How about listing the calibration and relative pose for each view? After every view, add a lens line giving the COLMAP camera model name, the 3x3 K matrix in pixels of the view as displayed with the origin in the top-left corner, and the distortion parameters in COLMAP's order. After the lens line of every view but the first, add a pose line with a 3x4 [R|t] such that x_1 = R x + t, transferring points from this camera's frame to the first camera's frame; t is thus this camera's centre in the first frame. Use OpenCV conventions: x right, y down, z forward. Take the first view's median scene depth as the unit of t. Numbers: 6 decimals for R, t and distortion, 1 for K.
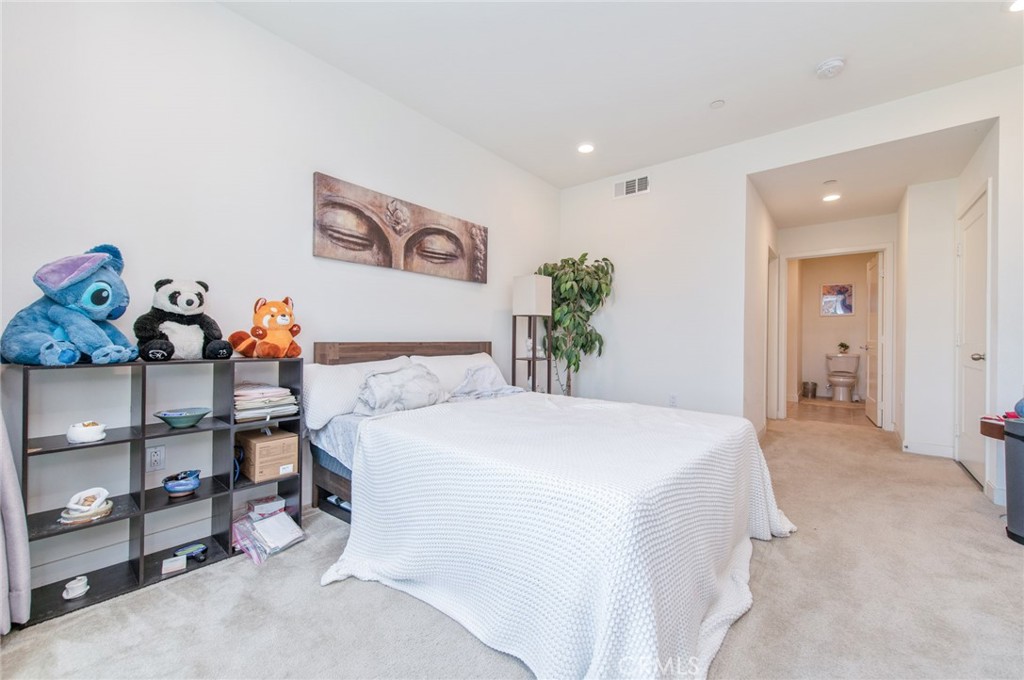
lens RADIAL K [[399.0, 0, 515.3], [0, 399.0, 337.1], [0, 0, 1]] dist [0.015891, -0.004892]
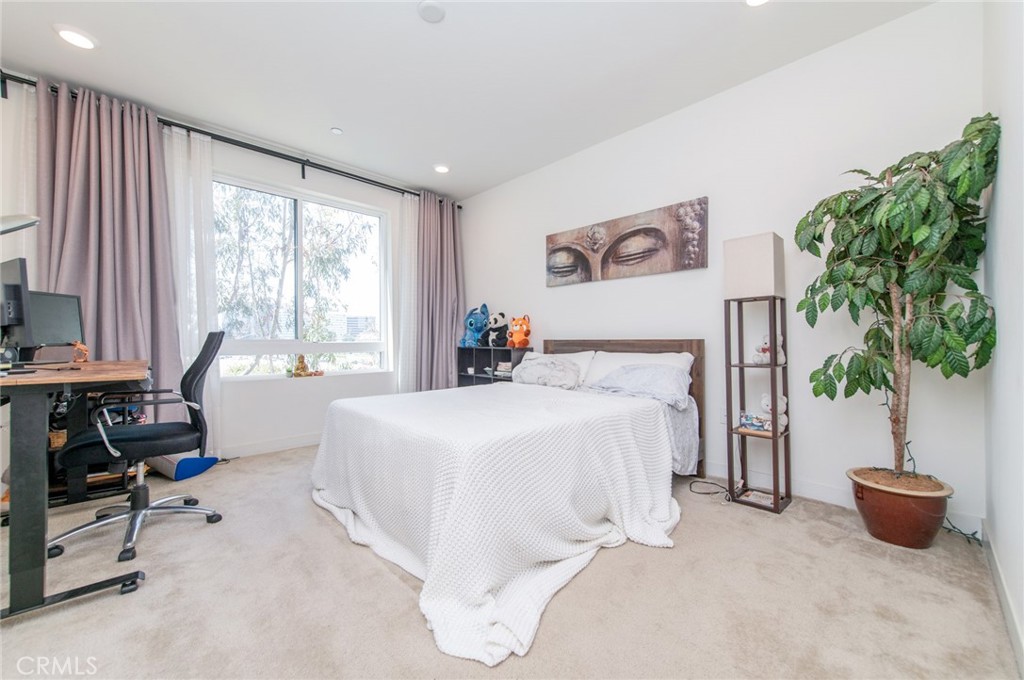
lens RADIAL K [[399.0, 0, 514.1], [0, 399.0, 341.0], [0, 0, 1]] dist [0.015891, -0.004892]
pose [[-0.105823, -0.015502, -0.994264, 0.938732], [-0.003263, 0.999879, -0.015242, 0.034640], [0.994380, 0.001631, -0.105860, 0.866878]]
